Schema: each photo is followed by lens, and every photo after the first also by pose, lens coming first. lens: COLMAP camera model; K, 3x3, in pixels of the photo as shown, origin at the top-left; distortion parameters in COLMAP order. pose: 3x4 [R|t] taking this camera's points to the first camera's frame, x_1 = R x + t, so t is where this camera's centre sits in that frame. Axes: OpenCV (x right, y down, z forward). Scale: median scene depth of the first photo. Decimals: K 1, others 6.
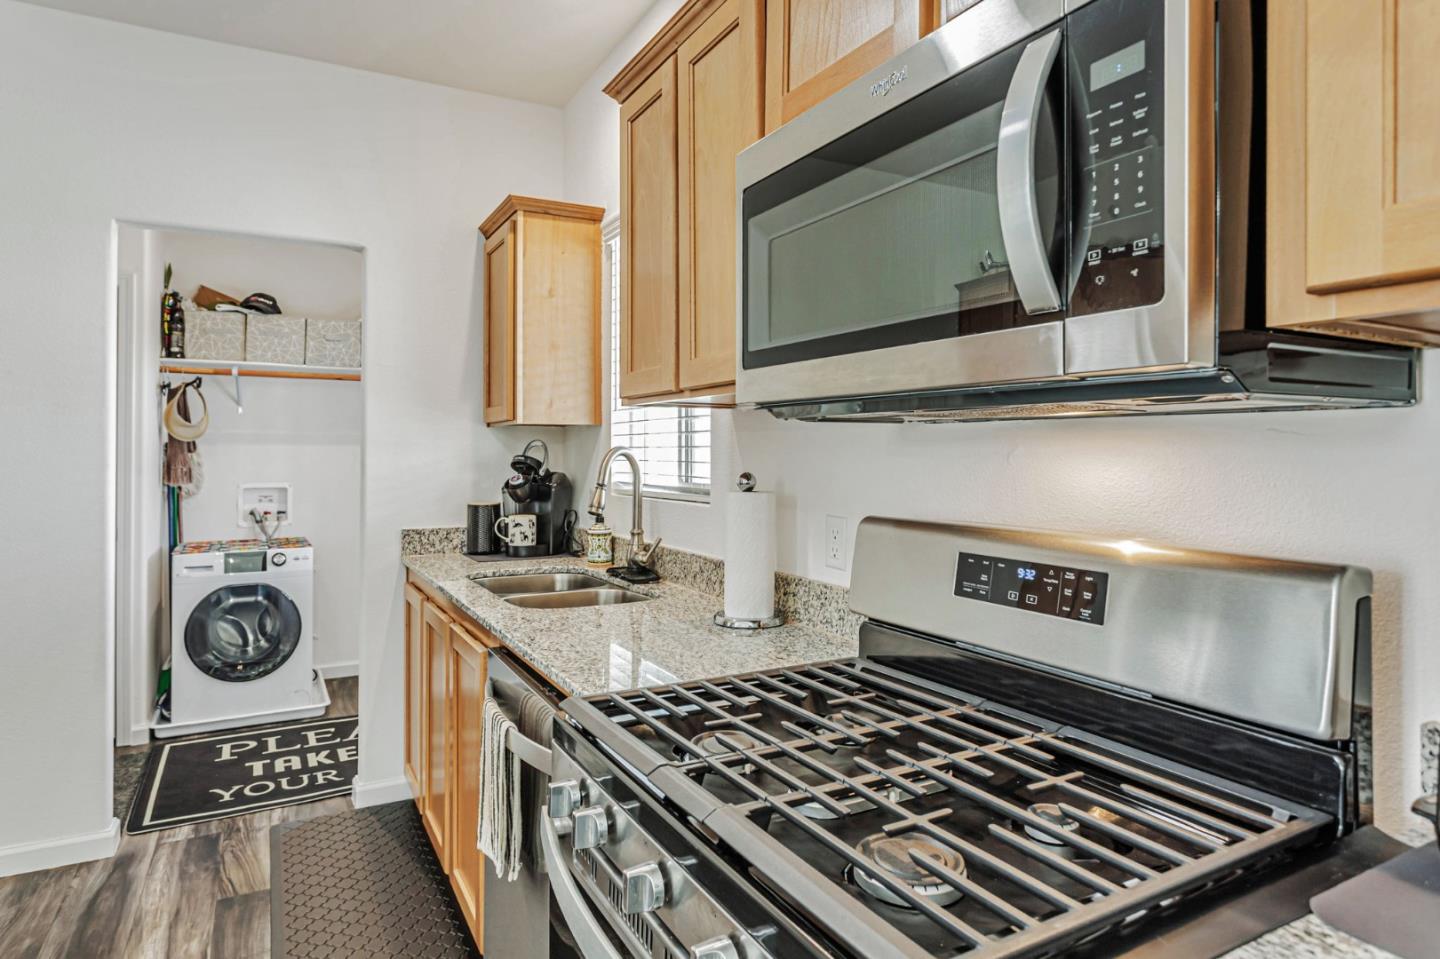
lens RADIAL K [[822.8, 0, 705.3], [0, 822.8, 450.7], [0, 0, 1]] dist [-0.005228, 0.007275]
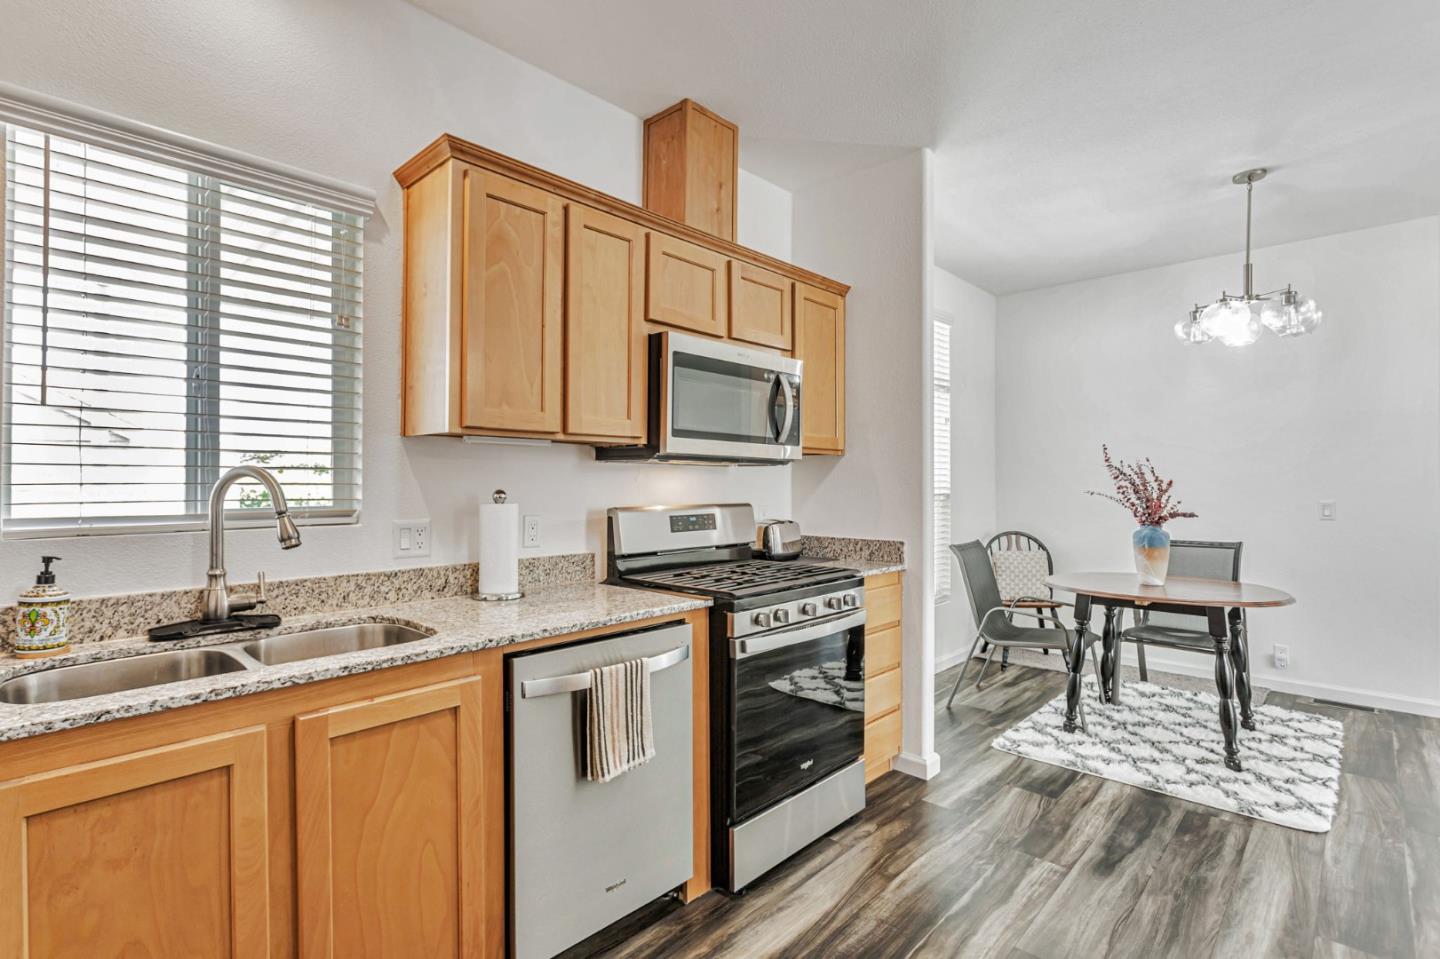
lens RADIAL K [[696.4, 0, 707.8], [0, 696.4, 477.4], [0, 0, 1]] dist [-0.010017, 0.007355]
pose [[-0.312536, 0.001098, 0.949905, -0.710883], [-0.007186, 0.999968, -0.003520, 0.004501], [-0.949879, -0.007926, -0.312518, 0.625083]]
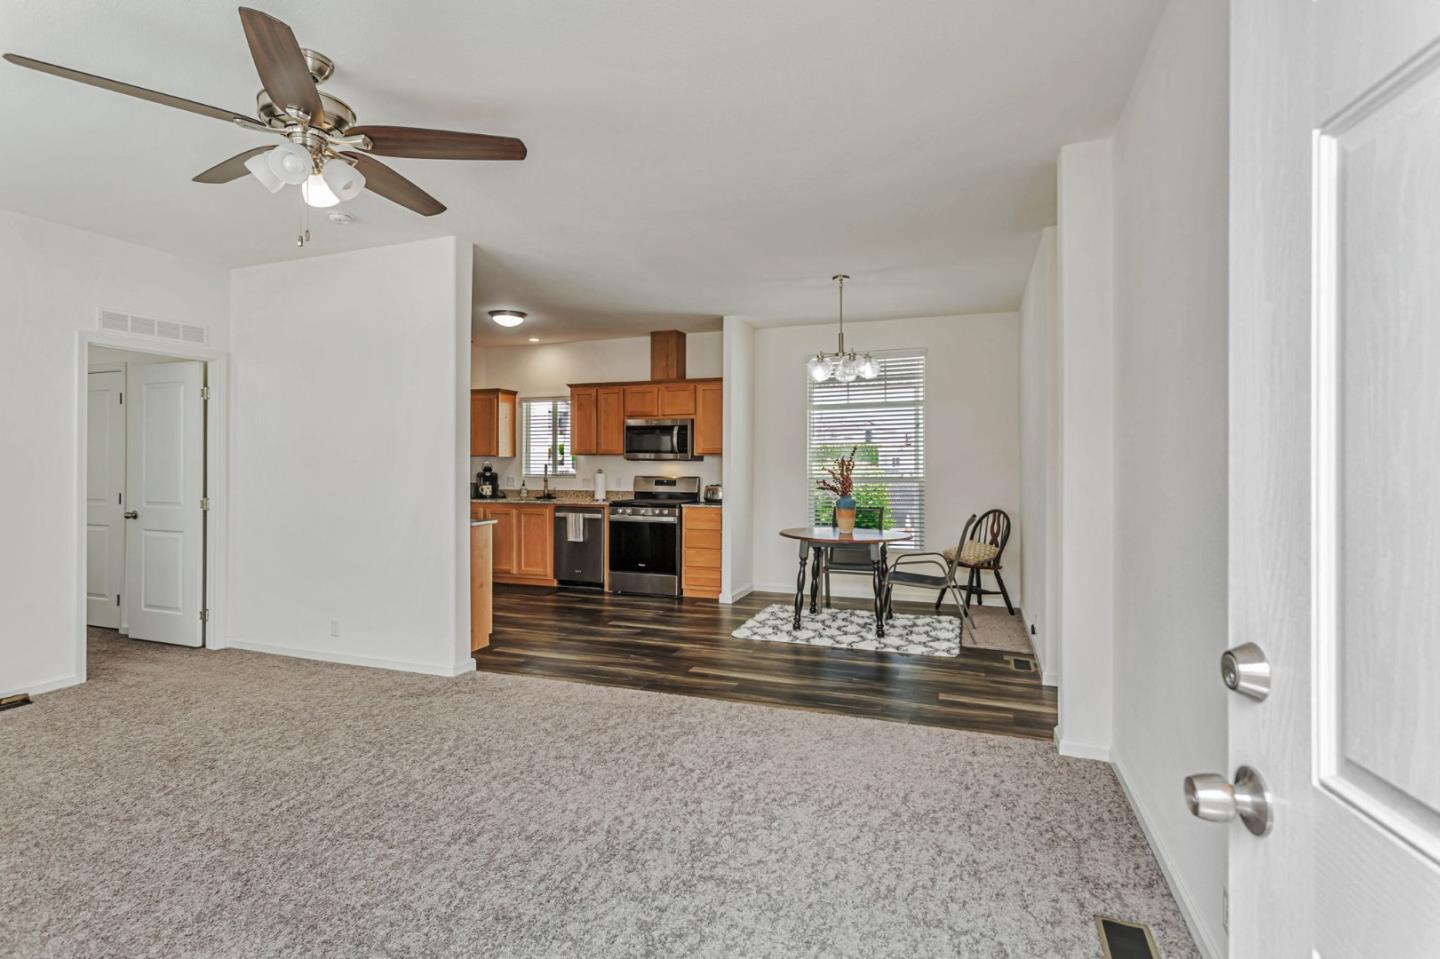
lens RADIAL K [[696.4, 0, 709.9], [0, 696.4, 459.2], [0, 0, 1]] dist [-0.010017, 0.007355]
pose [[0.750879, 0.005621, 0.660416, -1.328418], [-0.004570, 0.999984, -0.003315, -0.015426], [-0.660424, -0.000529, 0.750893, -1.539364]]
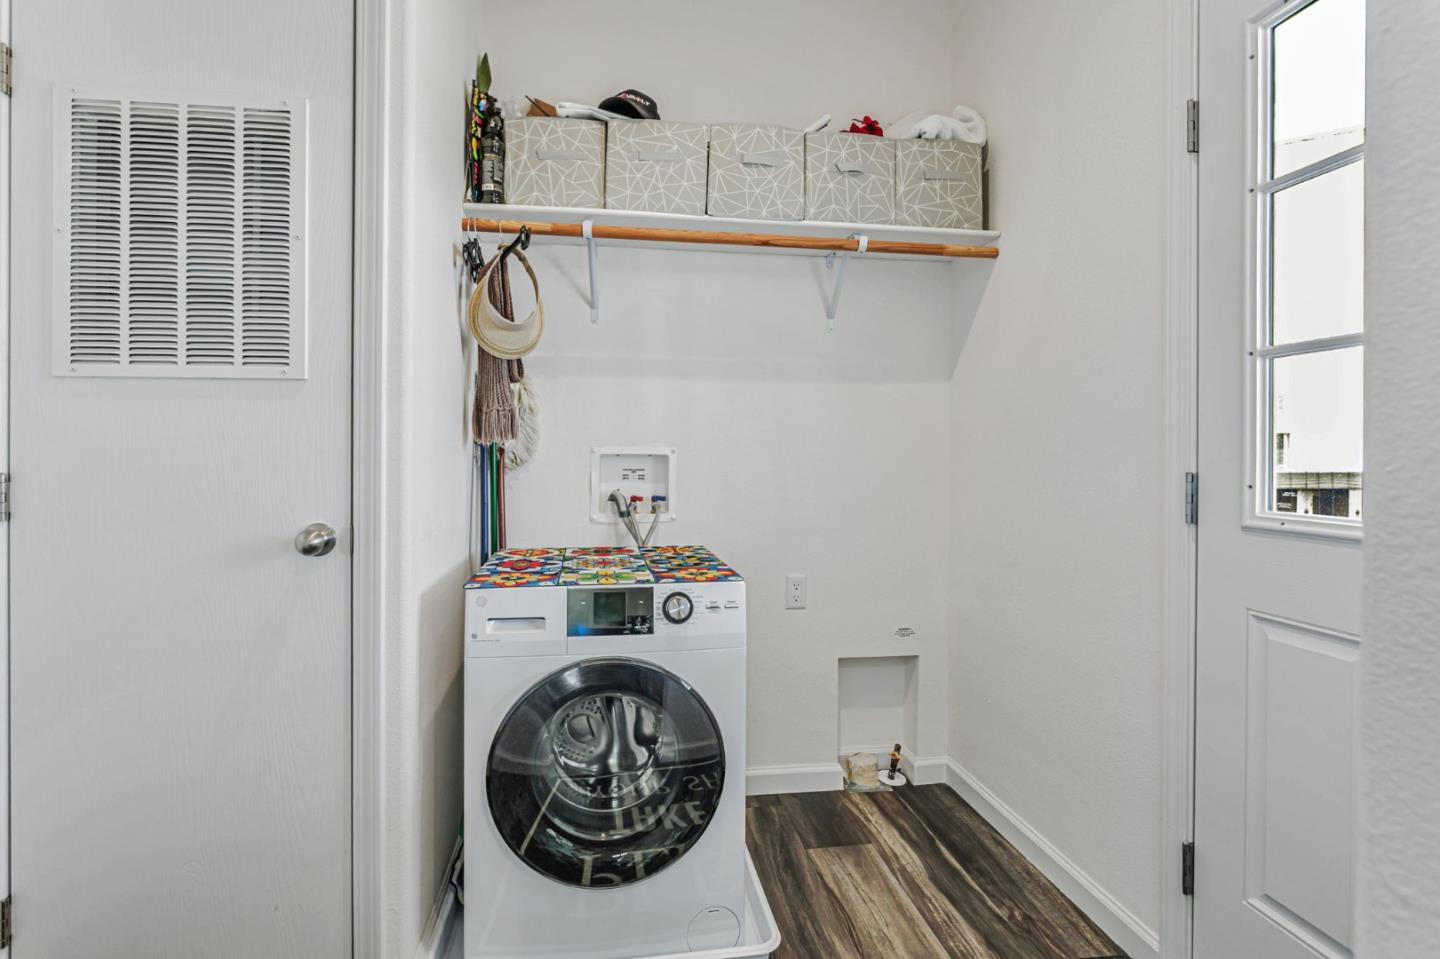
lens RADIAL K [[696.4, 0, 701.4], [0, 696.4, 459.0], [0, 0, 1]] dist [-0.010017, 0.007355]
pose [[0.938924, 0.008526, -0.344018, -0.491729], [-0.003555, 0.999880, 0.015080, 0.061731], [0.344105, -0.012936, 0.938842, 0.851697]]
